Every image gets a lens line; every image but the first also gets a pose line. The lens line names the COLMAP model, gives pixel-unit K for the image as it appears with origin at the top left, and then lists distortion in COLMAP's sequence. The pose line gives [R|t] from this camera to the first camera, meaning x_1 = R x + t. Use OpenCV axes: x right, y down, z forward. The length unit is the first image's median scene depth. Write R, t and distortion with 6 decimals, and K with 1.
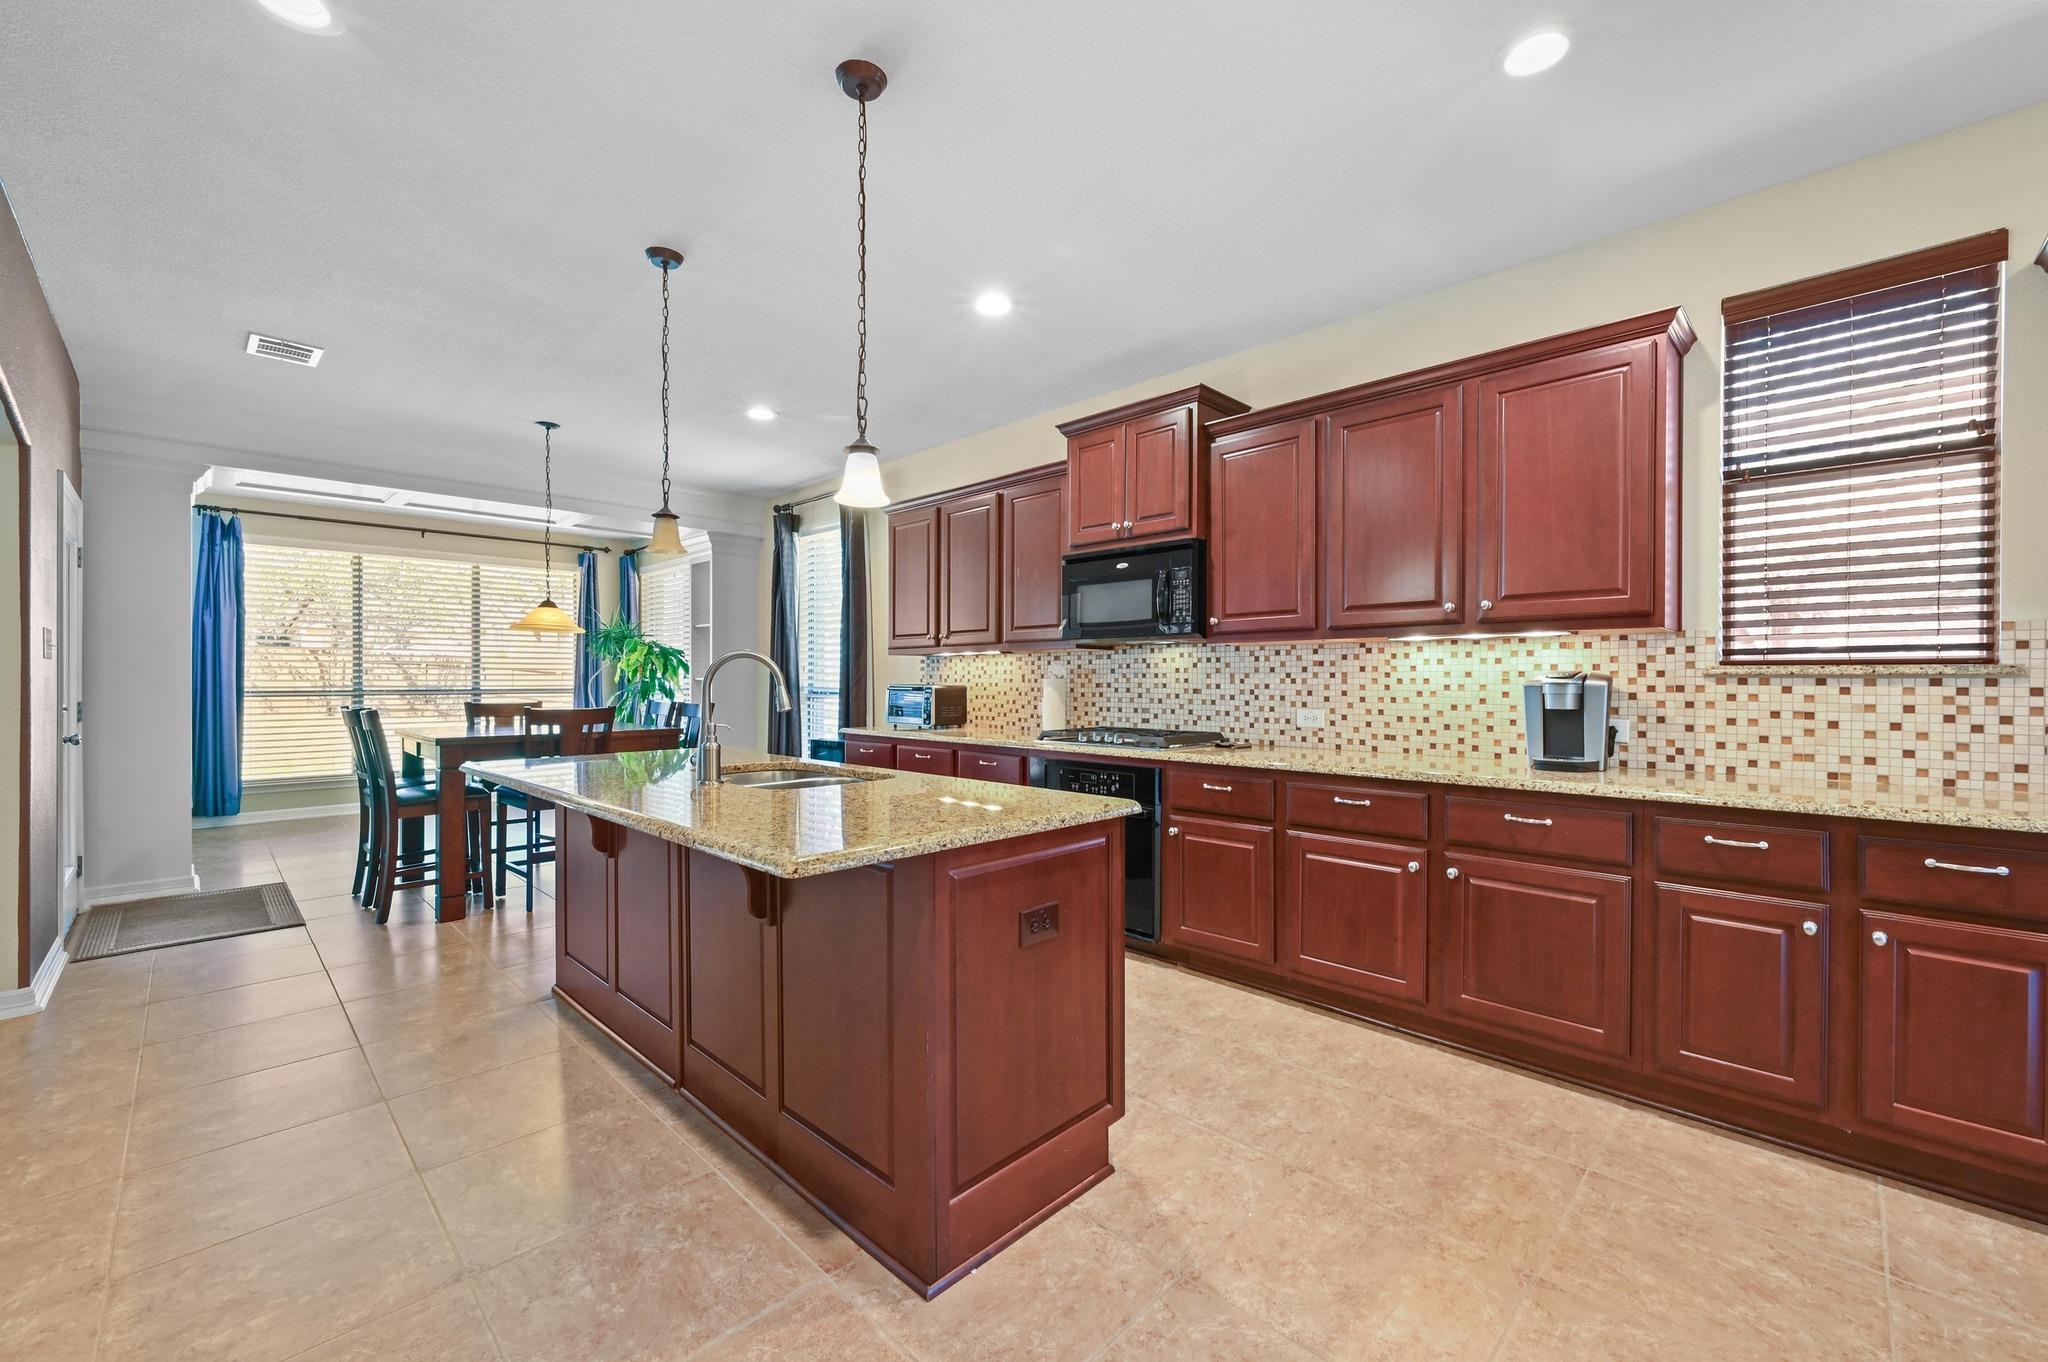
lens RADIAL K [[821.0, 0, 1022.8], [0, 821.0, 687.6], [0, 0, 1]] dist [0.002442, 0.002695]
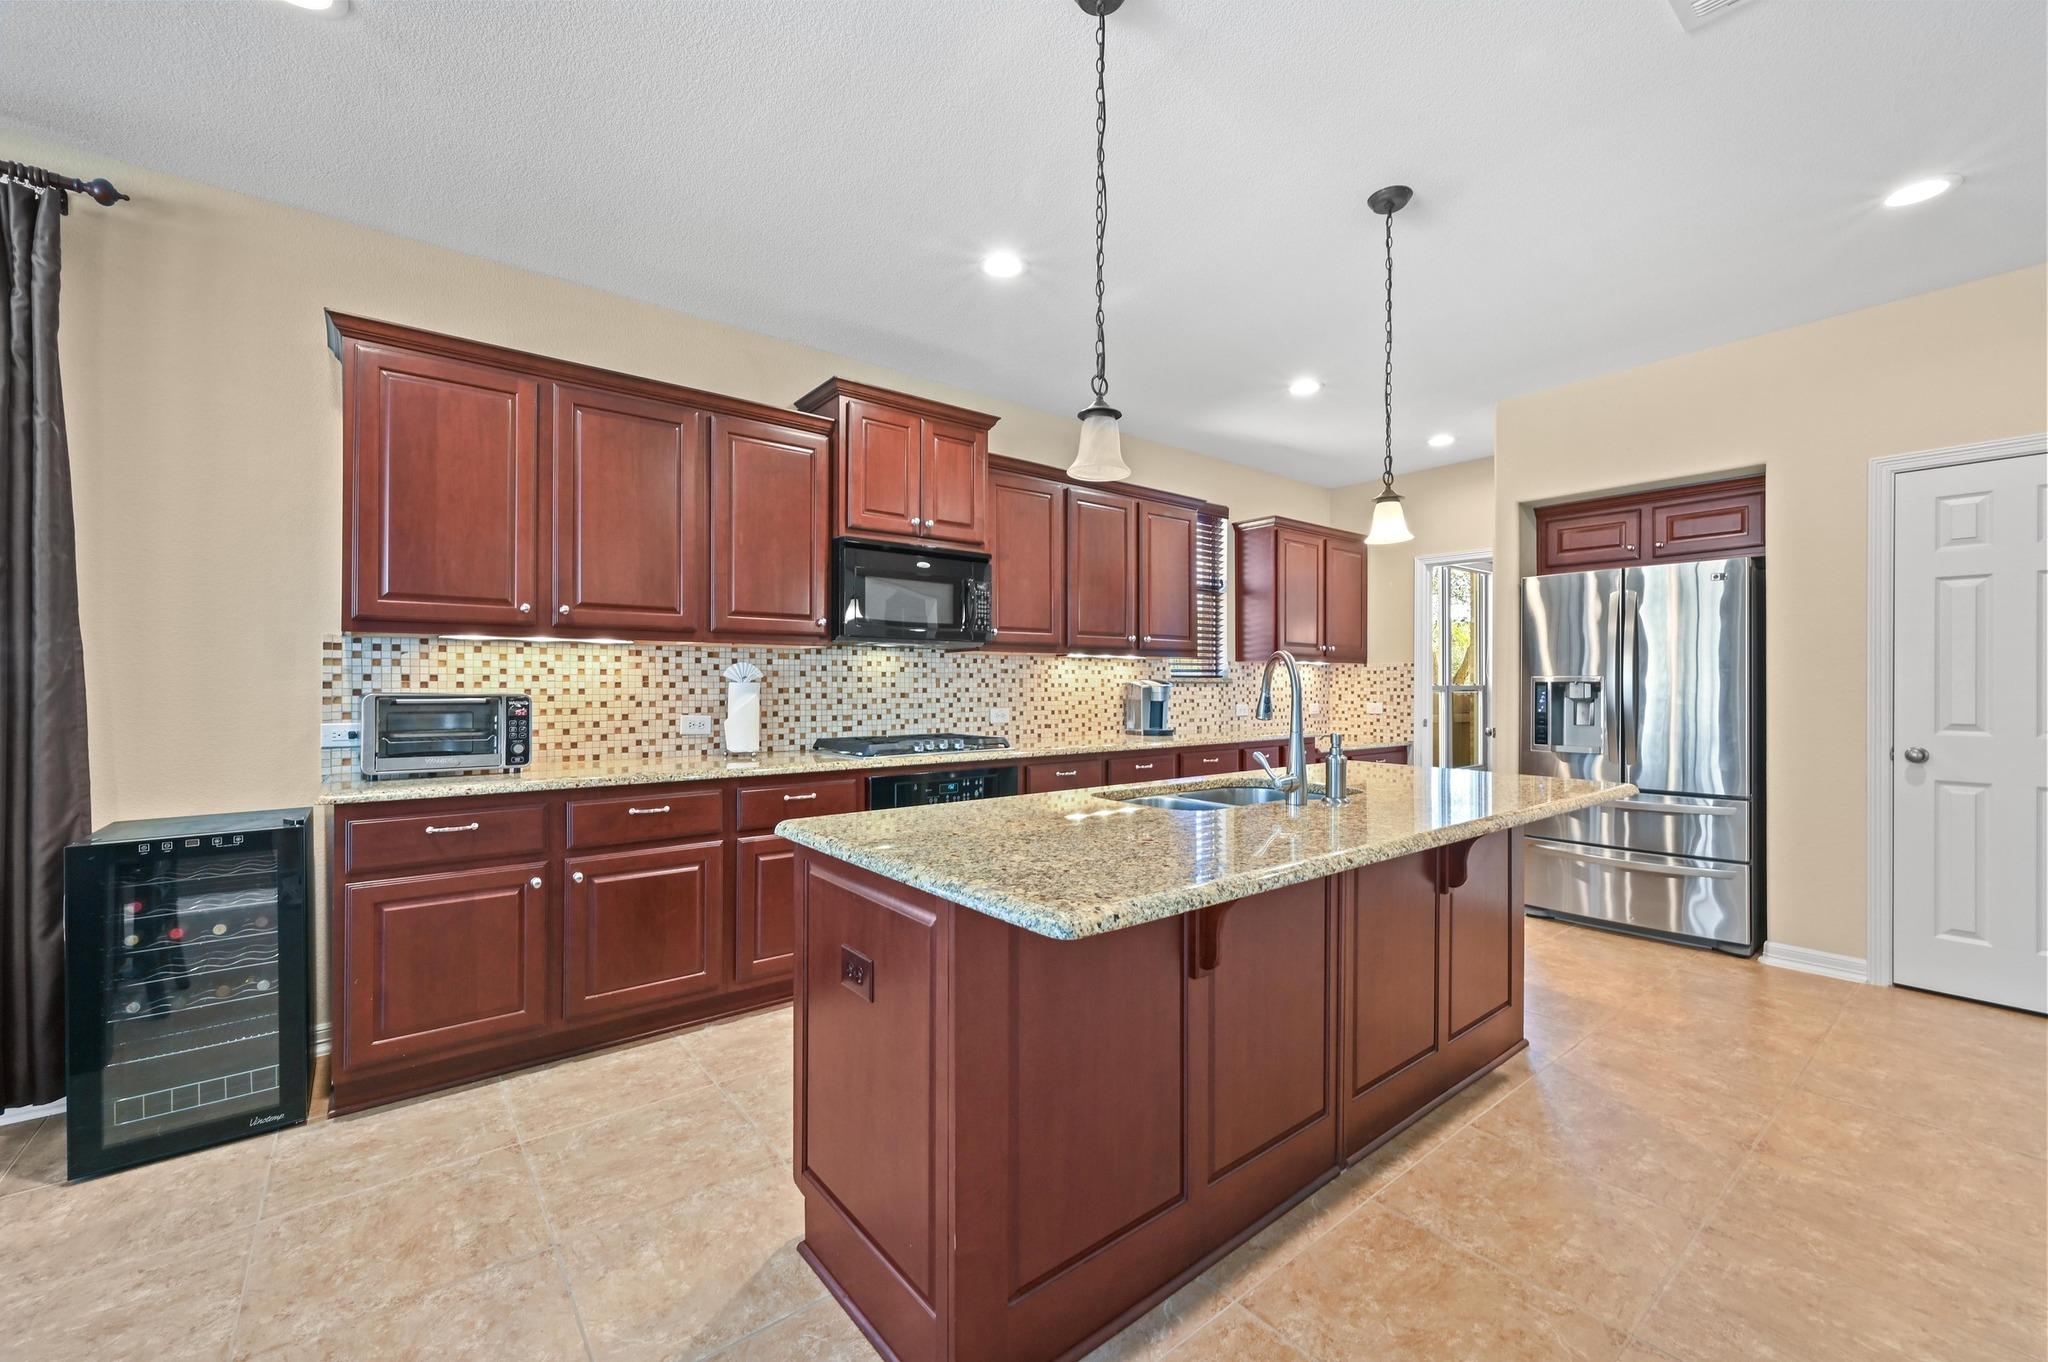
lens RADIAL K [[821.0, 0, 1018.3], [0, 821.0, 698.6], [0, 0, 1]] dist [0.002442, 0.002695]
pose [[0.125713, -0.021517, 0.991833, -0.956913], [0.004701, 0.999766, 0.021093, -0.014985], [-0.992056, 0.002011, 0.125785, 0.902319]]
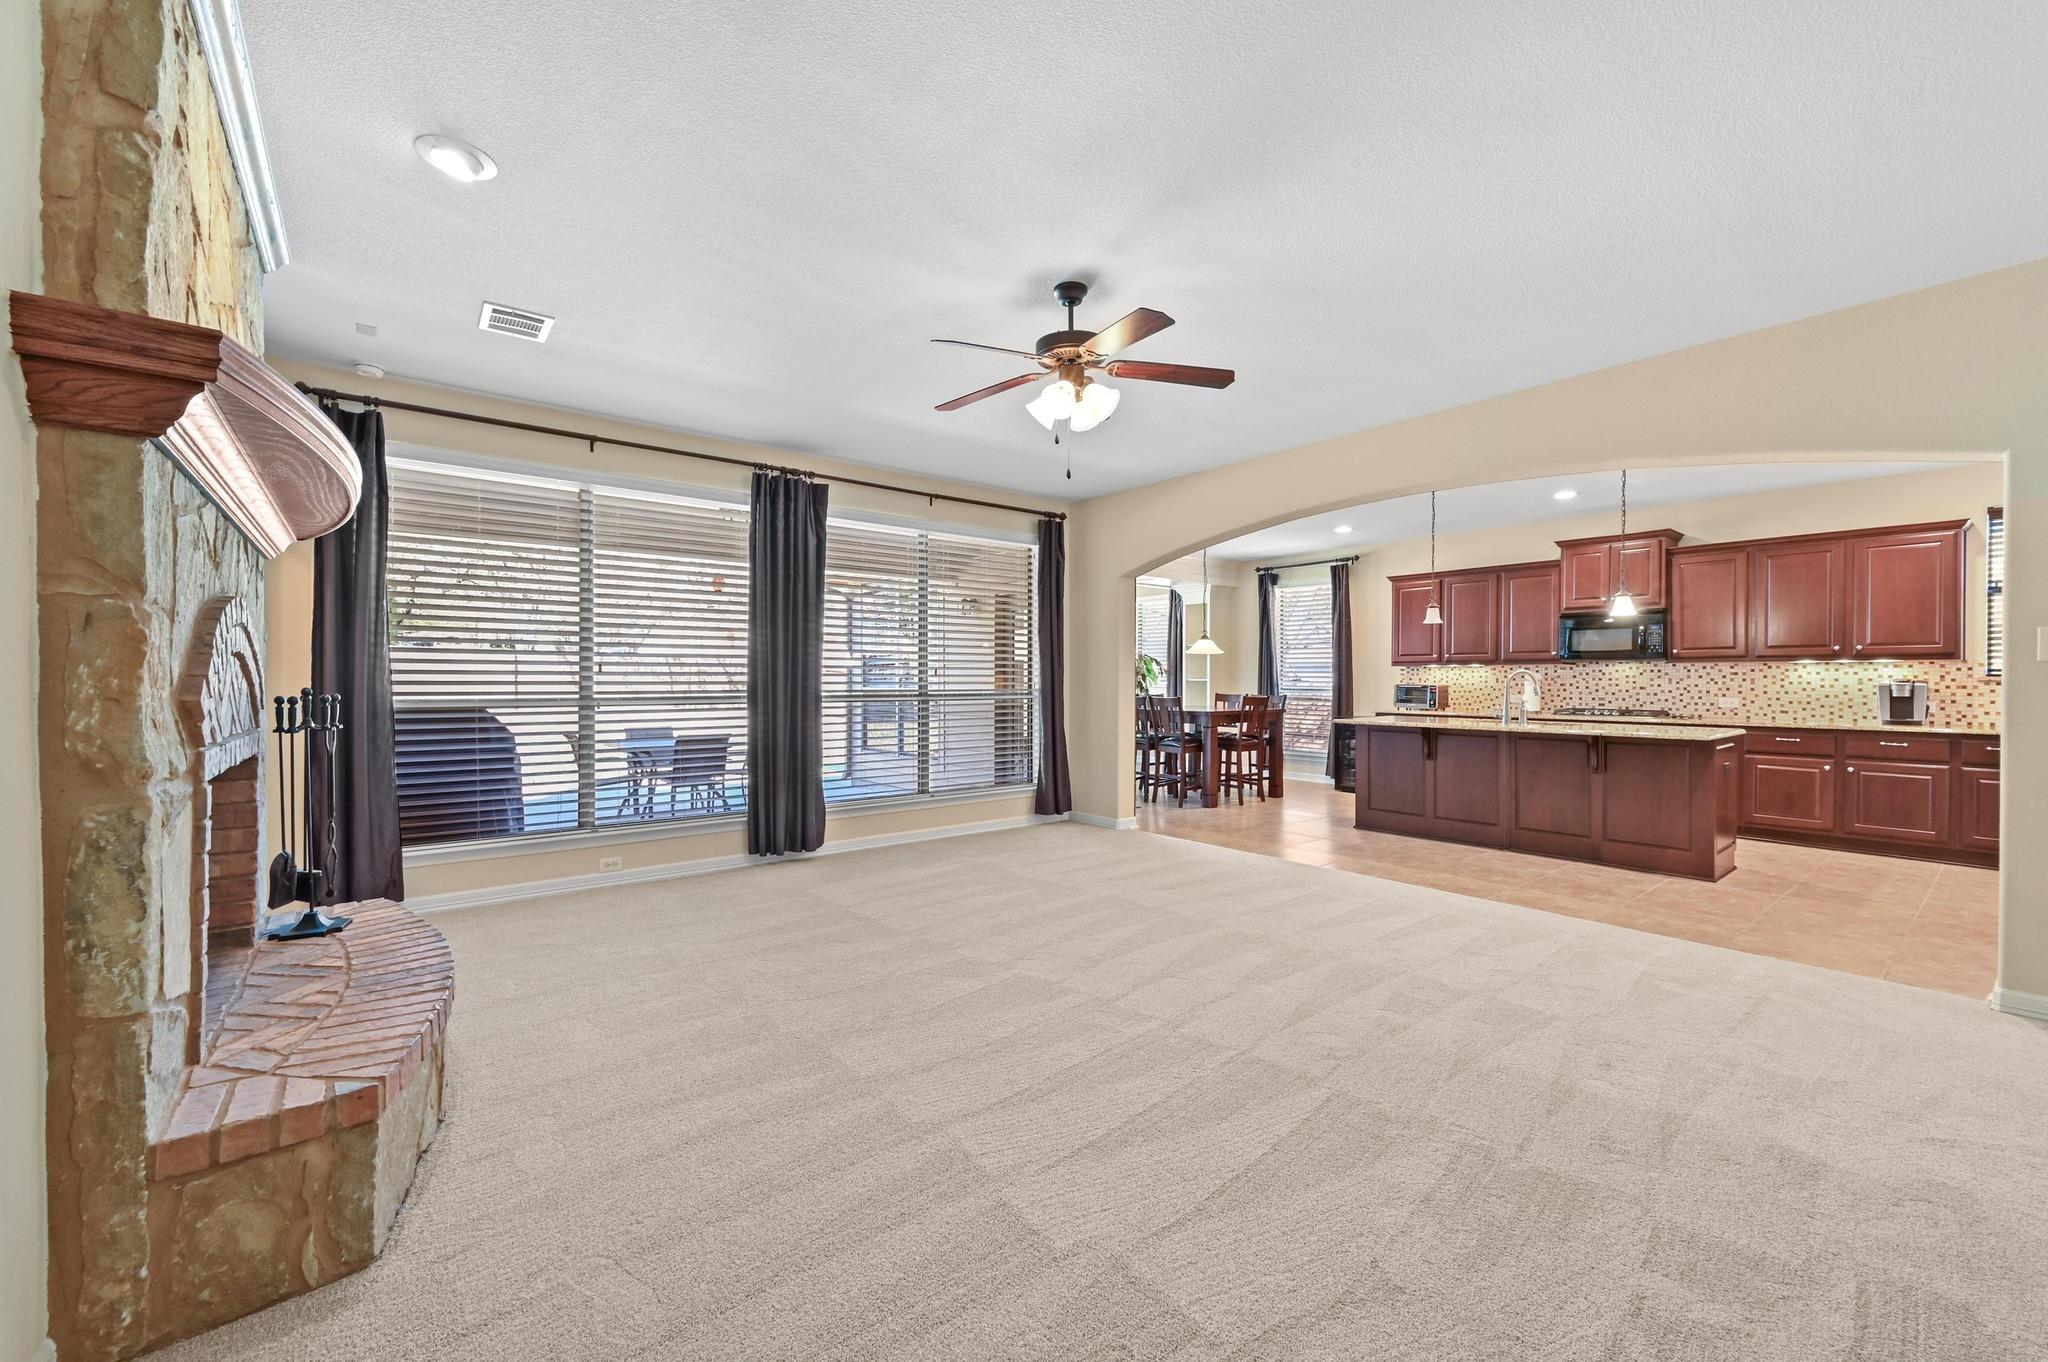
lens RADIAL K [[821.0, 0, 1026.3], [0, 821.0, 682.5], [0, 0, 1]] dist [0.002442, 0.002695]
pose [[0.993990, 0.001148, -0.109462, -1.157587], [-0.001581, 0.999991, -0.003868, 0.001092], [0.109457, 0.004018, 0.993983, -1.170685]]
